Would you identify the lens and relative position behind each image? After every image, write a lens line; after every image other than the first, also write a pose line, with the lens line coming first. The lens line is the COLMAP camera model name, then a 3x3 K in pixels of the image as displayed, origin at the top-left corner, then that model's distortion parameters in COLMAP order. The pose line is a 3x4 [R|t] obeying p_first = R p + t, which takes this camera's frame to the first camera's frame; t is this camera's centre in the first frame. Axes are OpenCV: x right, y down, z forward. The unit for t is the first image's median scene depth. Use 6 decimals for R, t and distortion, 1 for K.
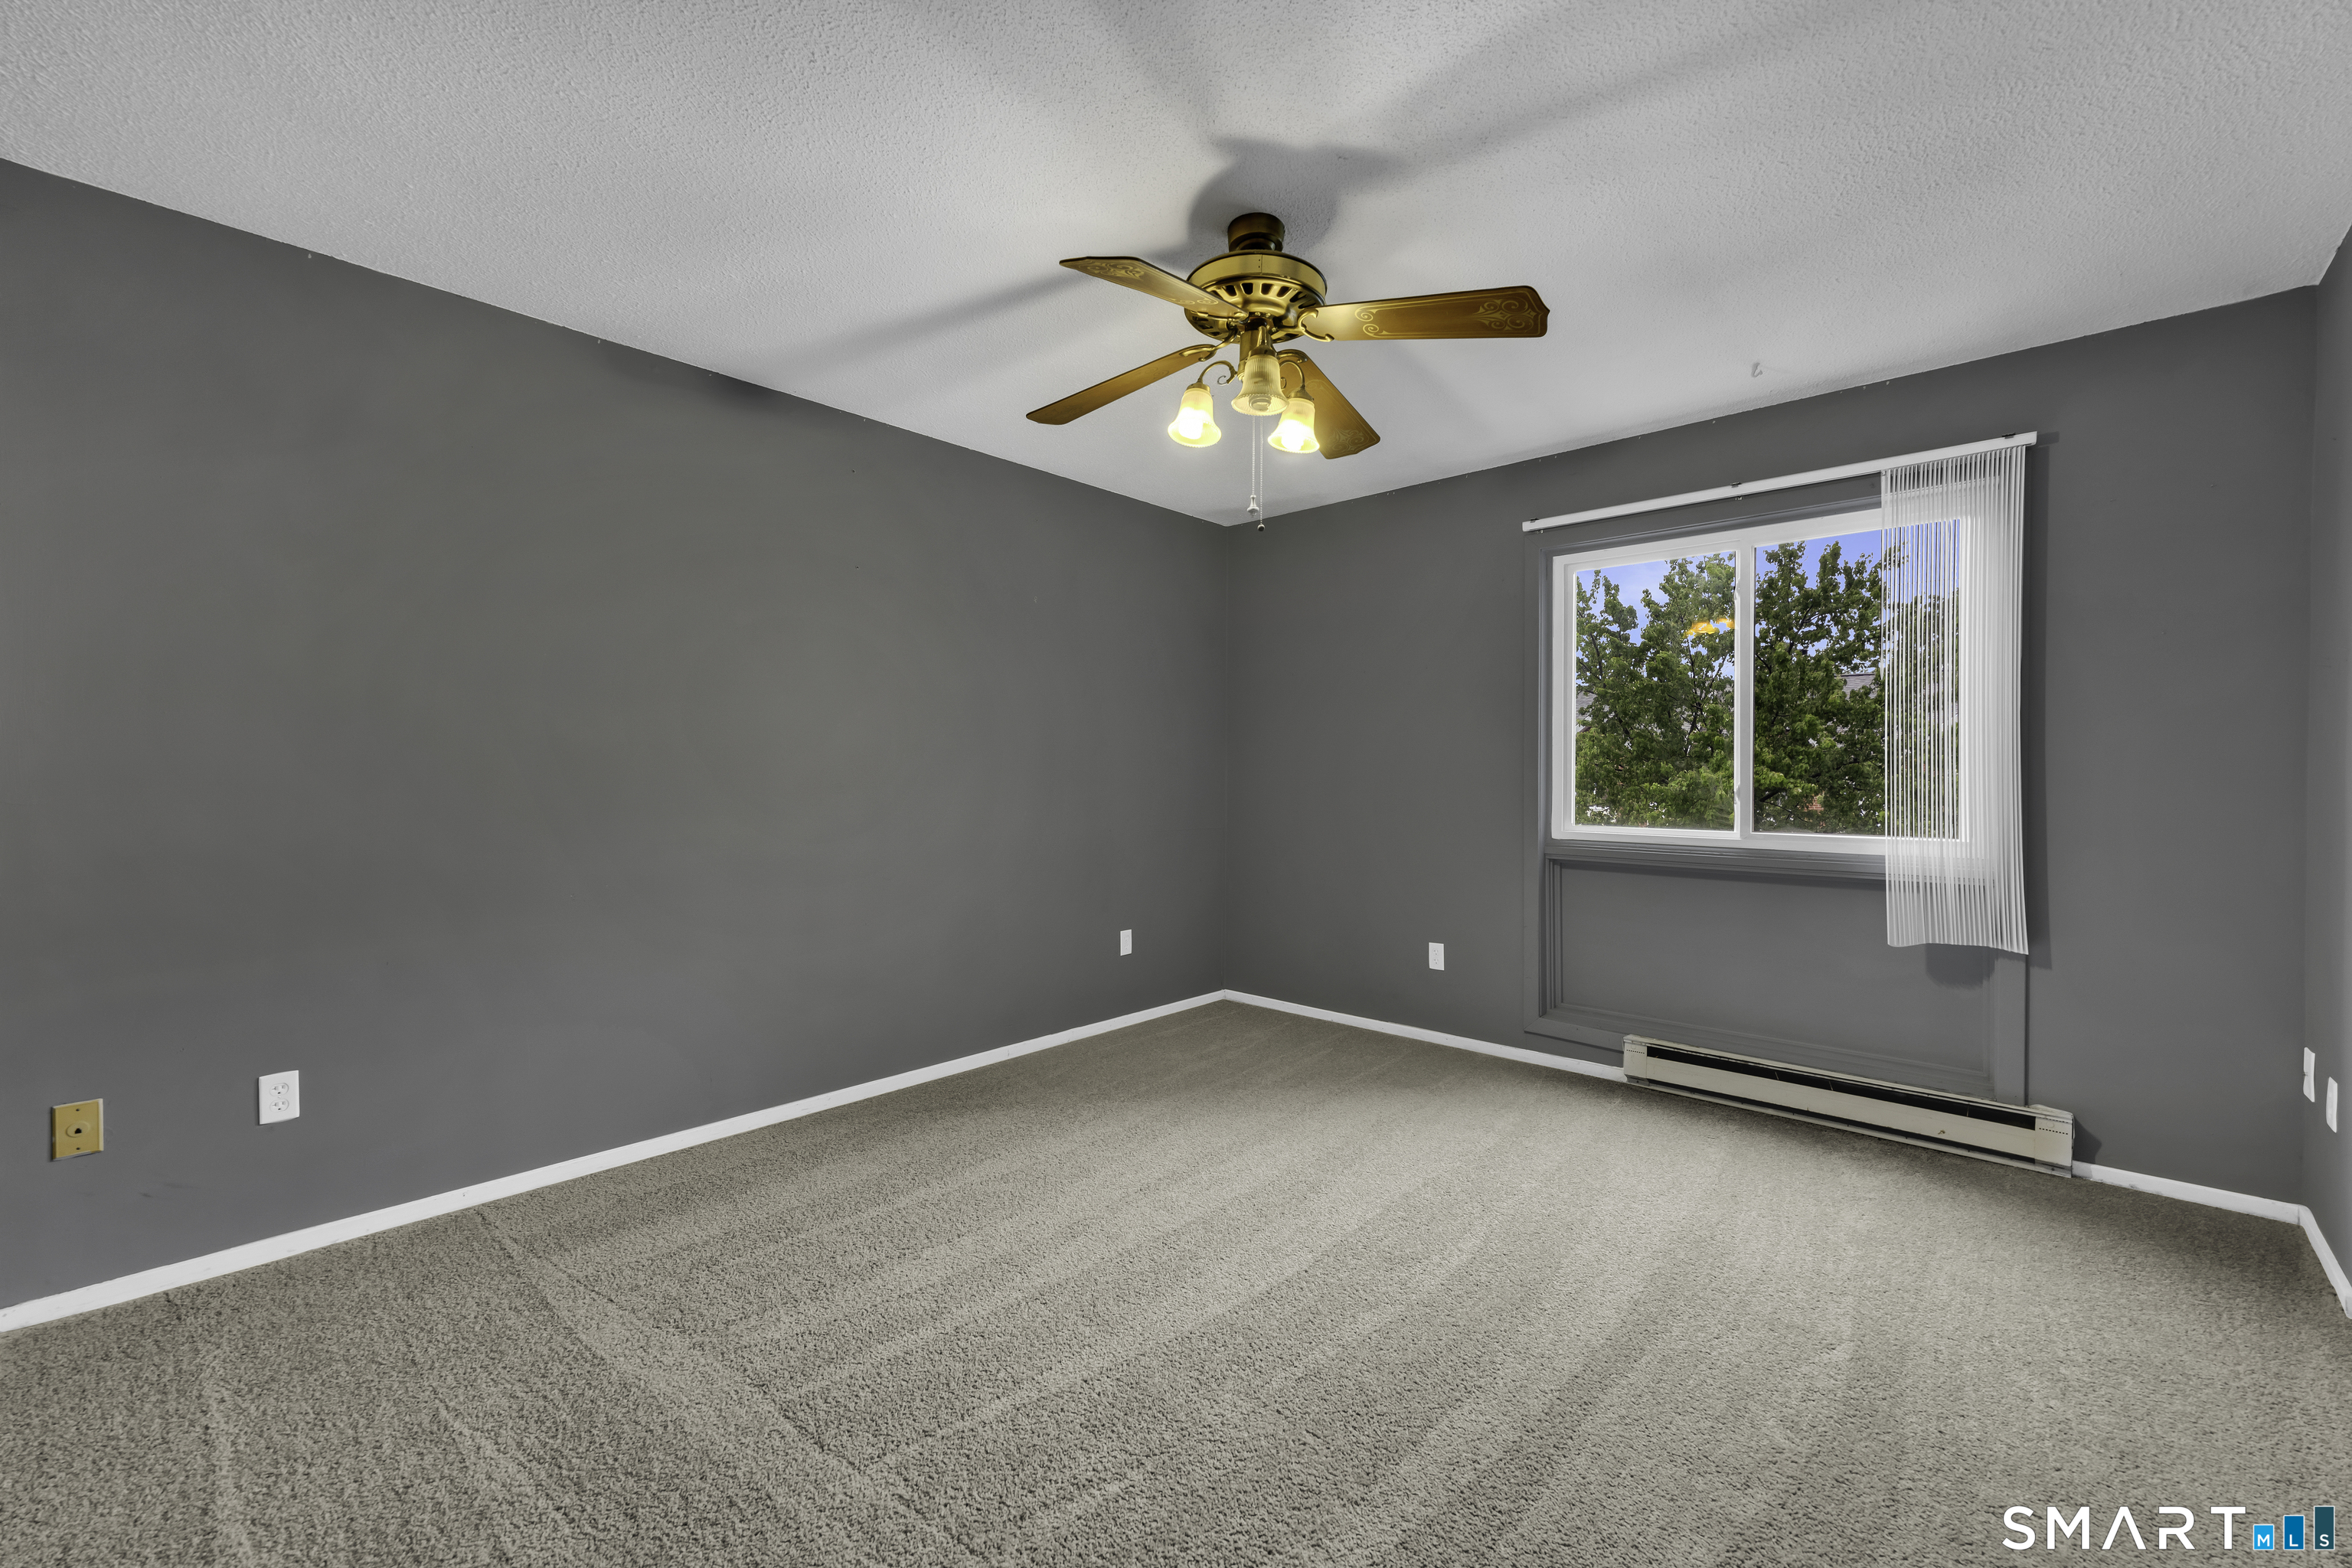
lens RADIAL K [[936.5, 0, 1166.0], [0, 936.5, 773.5], [0, 0, 1]] dist [-0.000648, -0.000111]
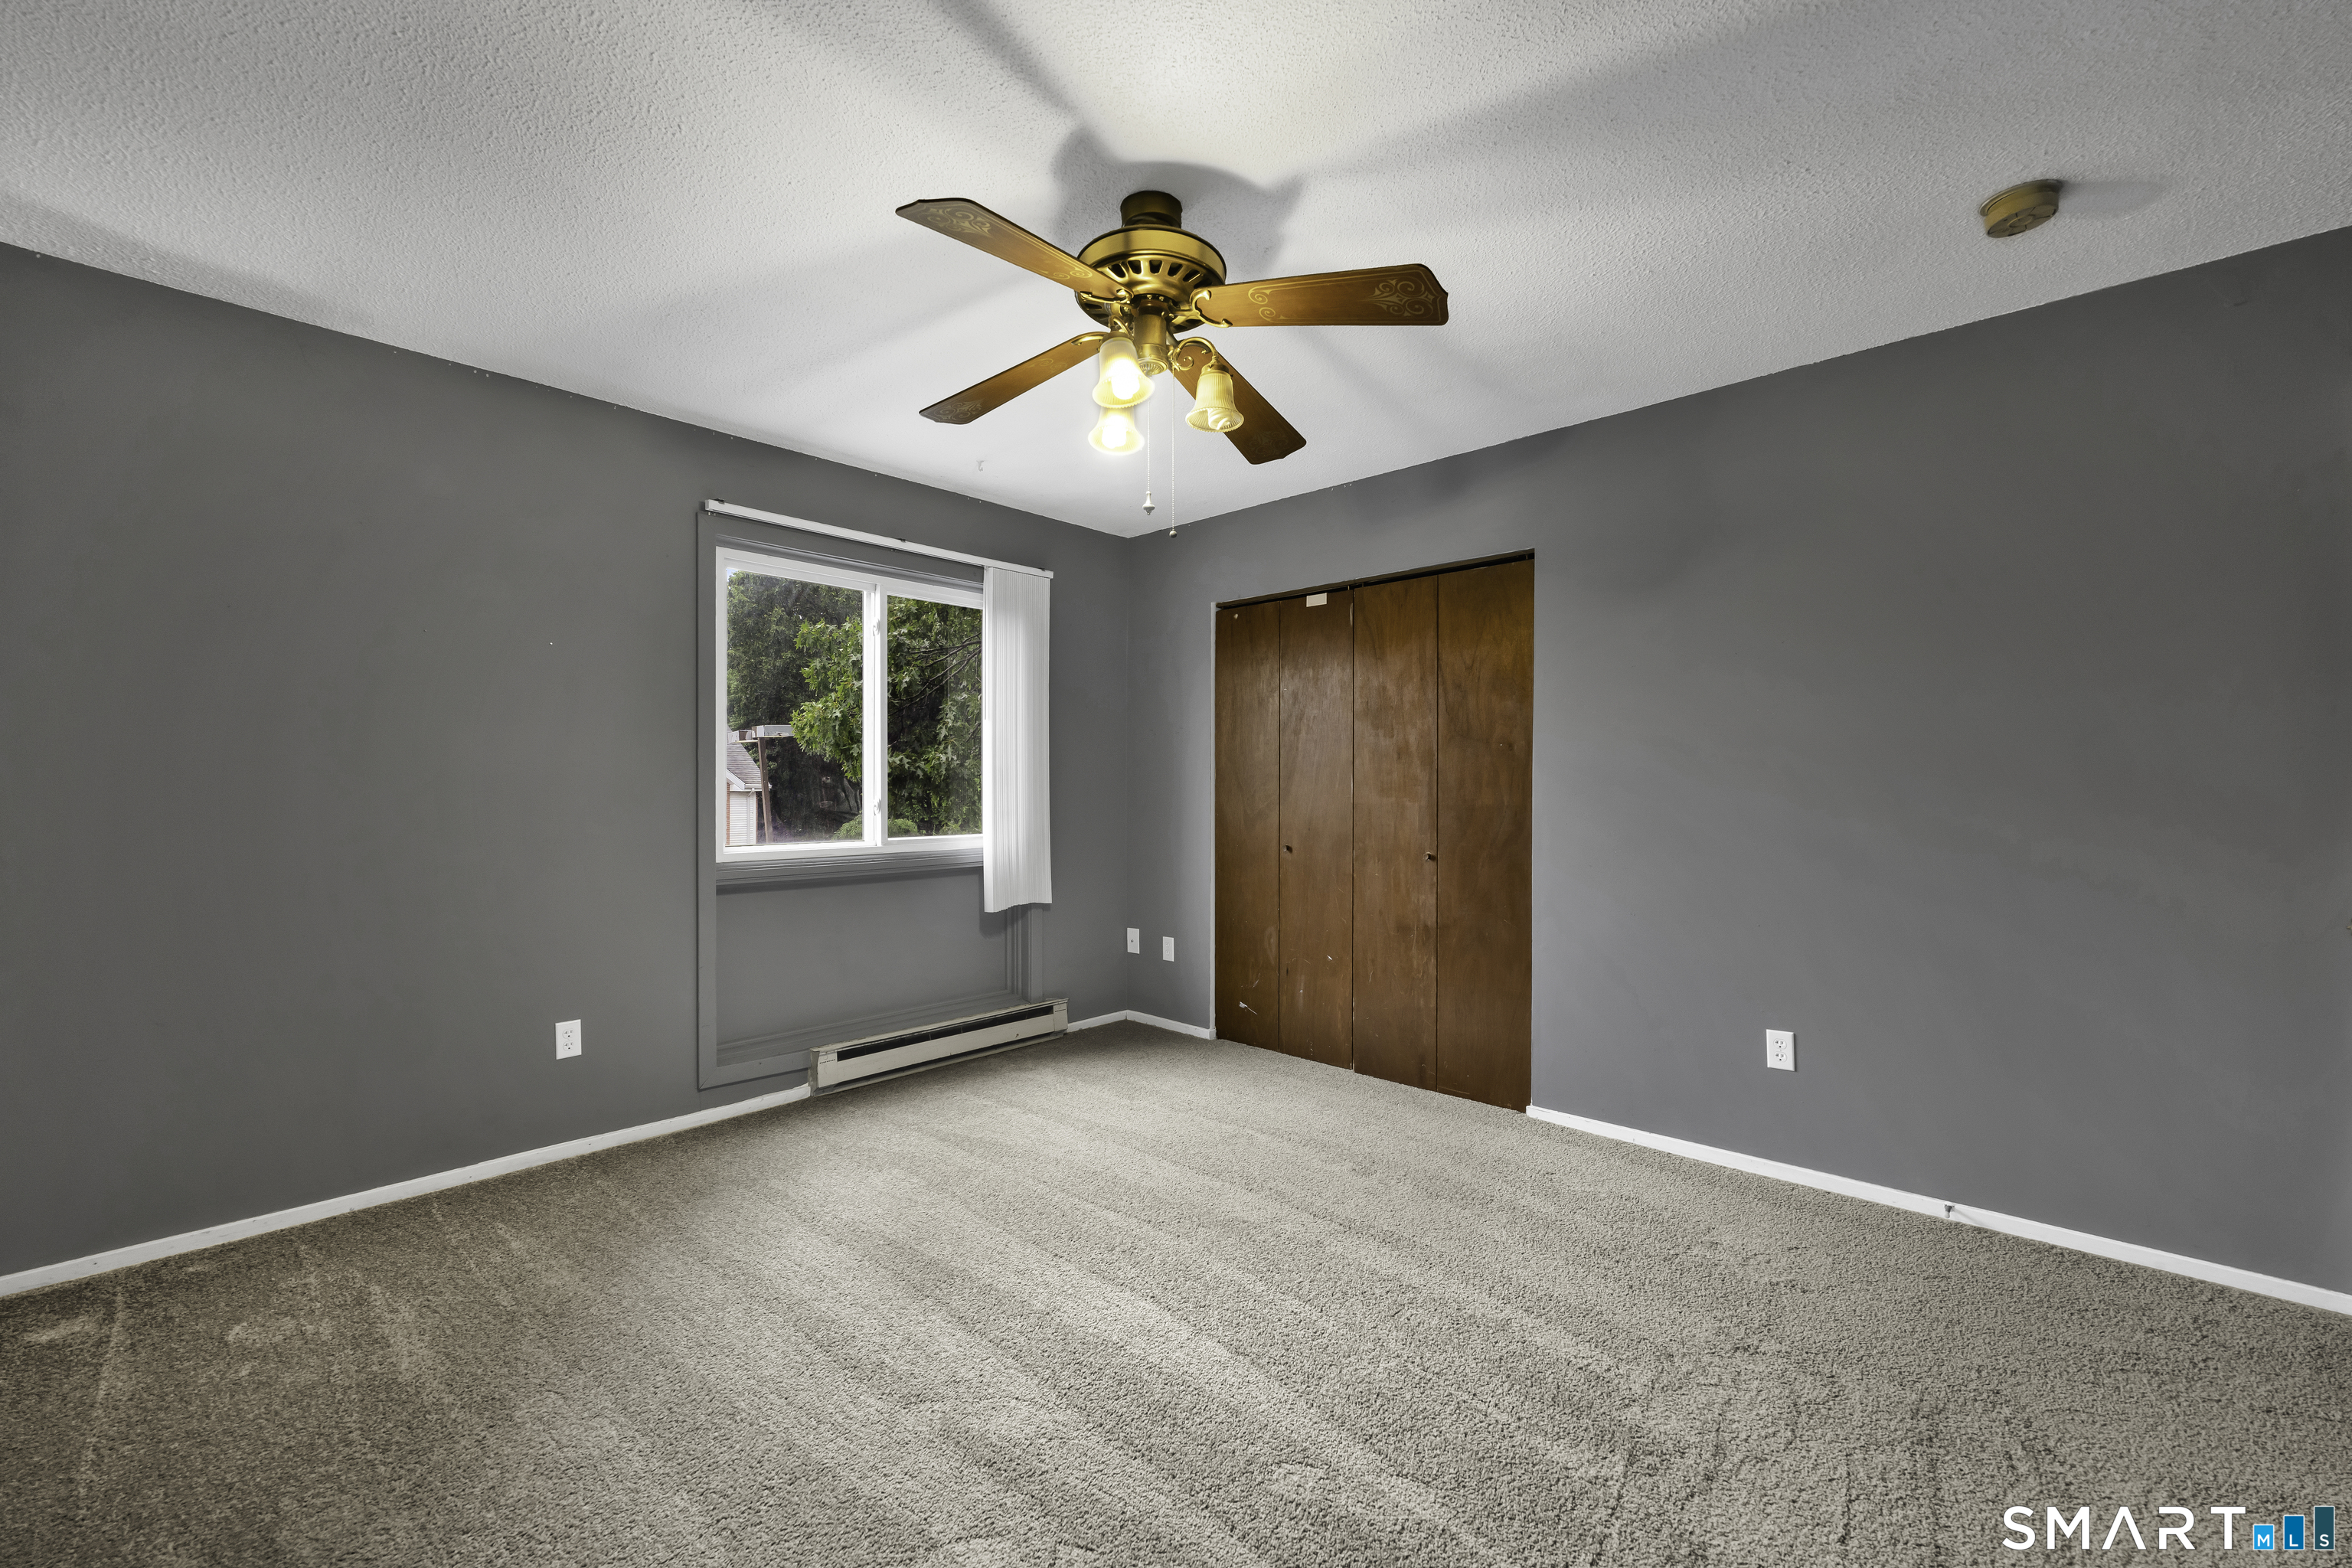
lens RADIAL K [[974.3, 0, 1168.9], [0, 974.3, 783.4], [0, 0, 1]] dist [-0.000528, 0.000314]
pose [[0.016766, -0.001177, 0.999859, -0.603314], [0.002217, 0.999997, 0.001140, -0.006741], [-0.999857, 0.002197, 0.016768, 0.664305]]
